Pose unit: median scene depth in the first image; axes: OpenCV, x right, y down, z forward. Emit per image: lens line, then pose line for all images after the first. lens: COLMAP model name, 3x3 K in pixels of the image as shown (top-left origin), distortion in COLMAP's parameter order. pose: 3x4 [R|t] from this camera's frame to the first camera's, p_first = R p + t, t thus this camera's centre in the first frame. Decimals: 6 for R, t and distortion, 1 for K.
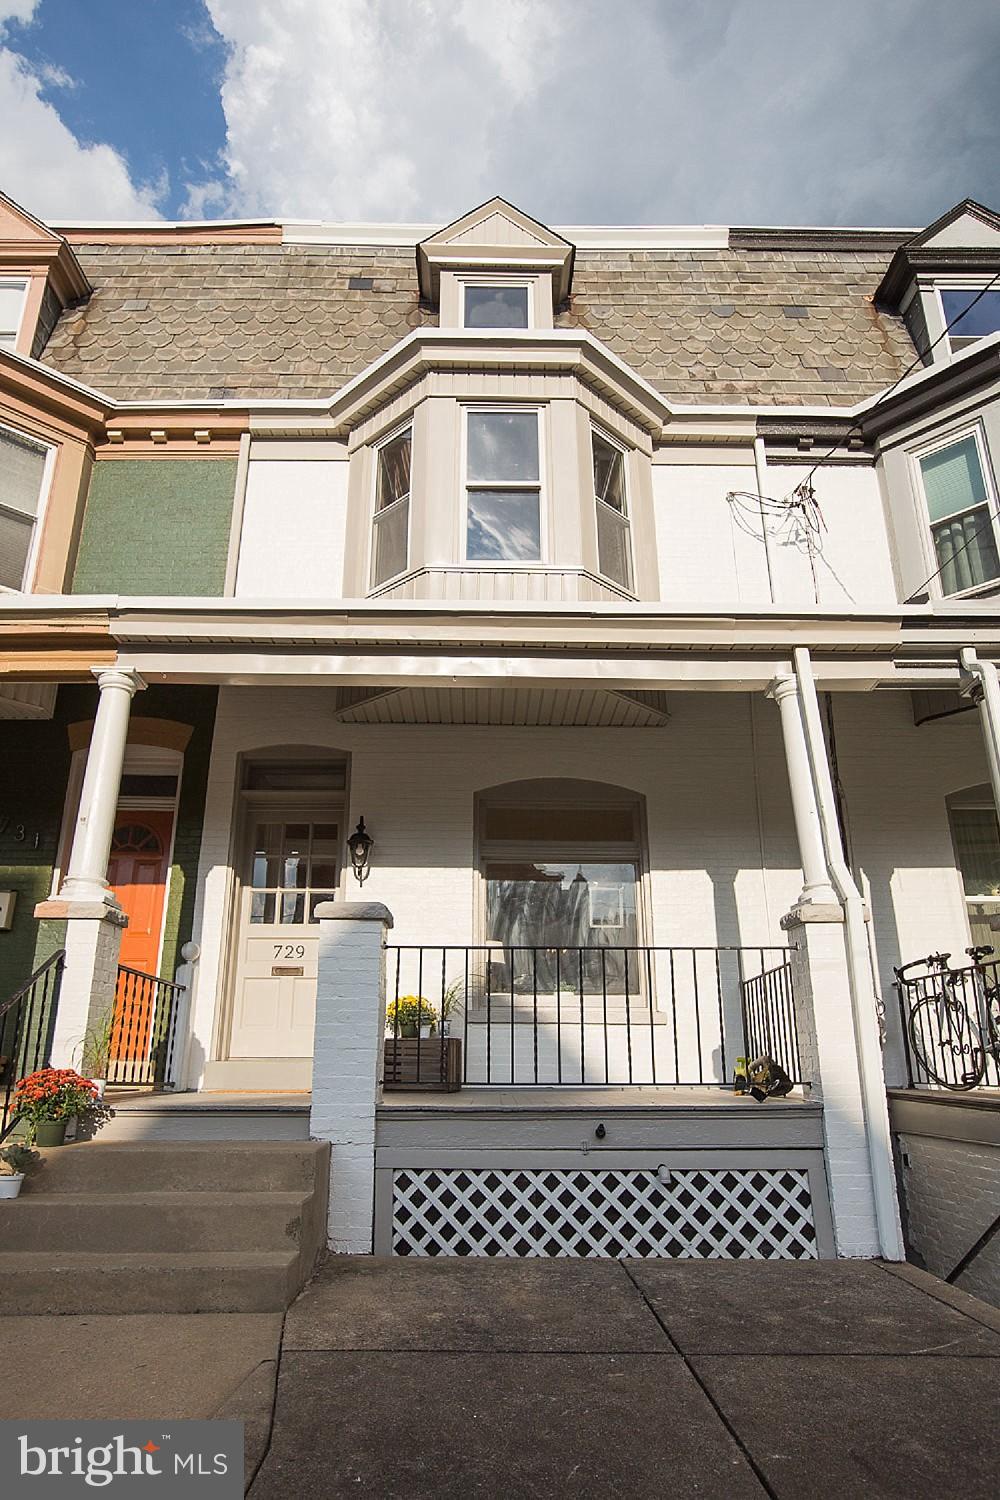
lens RADIAL K [[987.9, 0, 503.1], [0, 987.9, 748.8], [0, 0, 1]] dist [-0.015642, 0.013398]
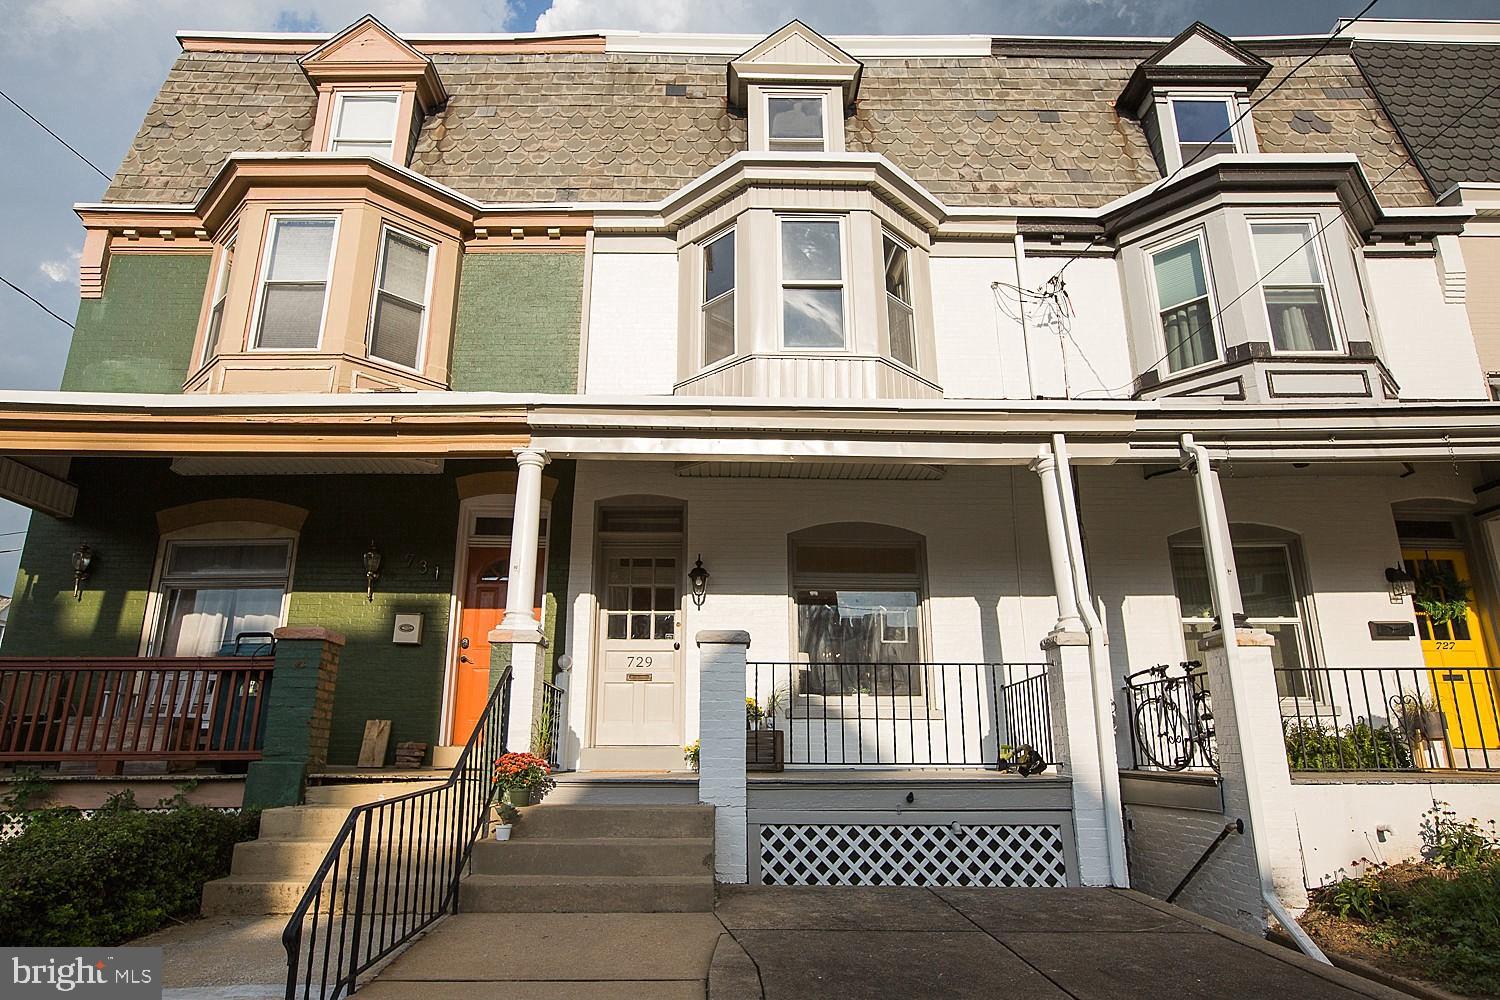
lens RADIAL K [[943.3, 0, 748.2], [0, 943.3, 500.0], [0, 0, 1]] dist [-0.020859, 0.004488]
pose [[0.999998, 0.001449, -0.001686, -0.078604], [-0.001371, 0.998967, 0.045422, -0.053718], [0.001750, -0.045419, 0.998966, -0.183094]]
